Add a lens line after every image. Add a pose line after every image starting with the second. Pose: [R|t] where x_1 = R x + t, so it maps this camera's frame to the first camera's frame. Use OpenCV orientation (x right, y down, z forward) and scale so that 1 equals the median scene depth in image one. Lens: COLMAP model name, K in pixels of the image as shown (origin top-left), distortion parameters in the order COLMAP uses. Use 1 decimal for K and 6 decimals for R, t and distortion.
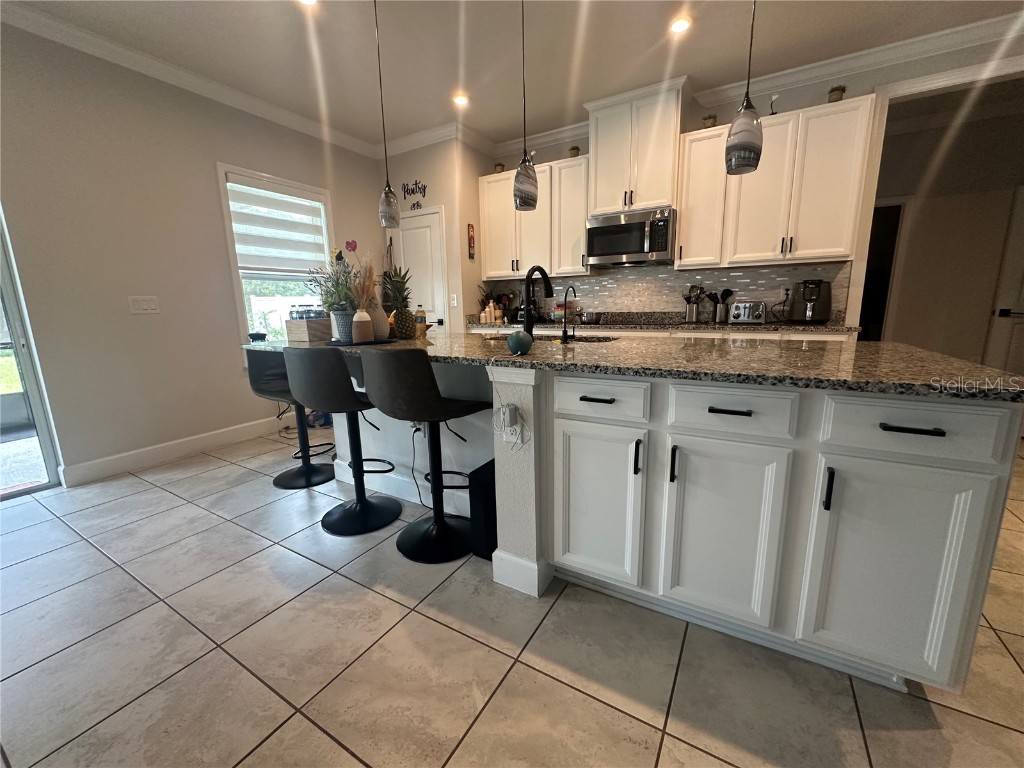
lens RADIAL K [[410.1, 0, 512.3], [0, 410.1, 379.0], [0, 0, 1]] dist [-0.002469, -0.000062]
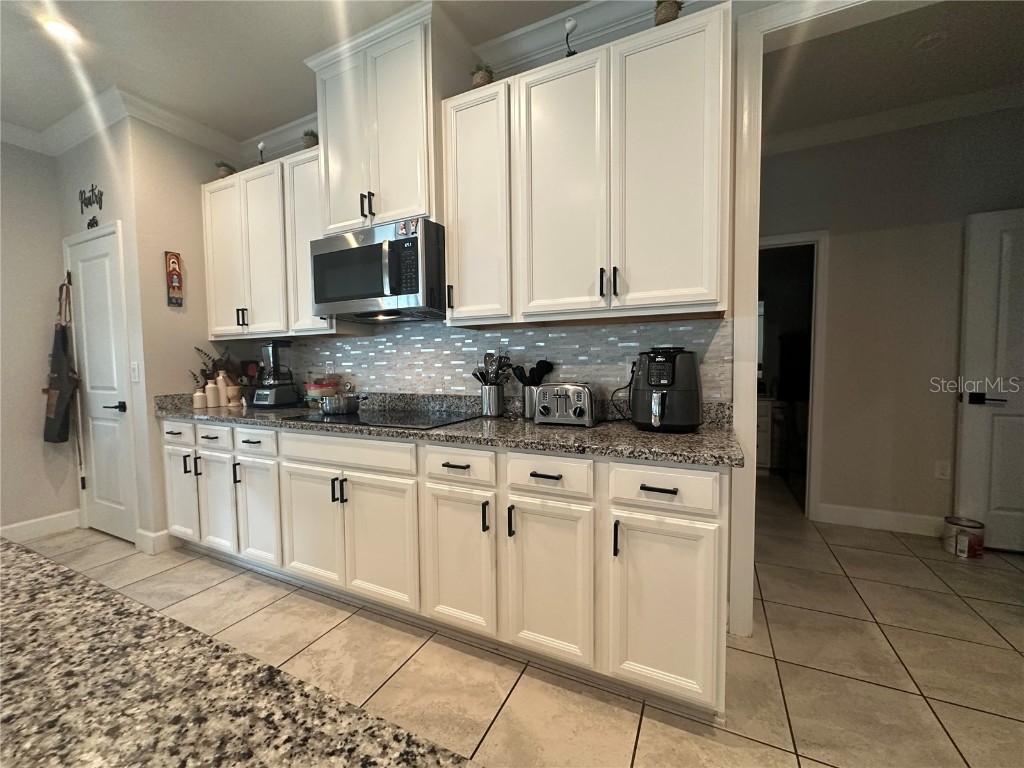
lens RADIAL K [[410.1, 0, 511.6], [0, 410.1, 380.5], [0, 0, 1]] dist [-0.002469, -0.000062]
pose [[0.996512, 0.004850, 0.083309, 0.426122], [0.006714, 0.990415, -0.137962, -0.110706], [-0.083180, 0.138040, 0.986928, 0.431569]]
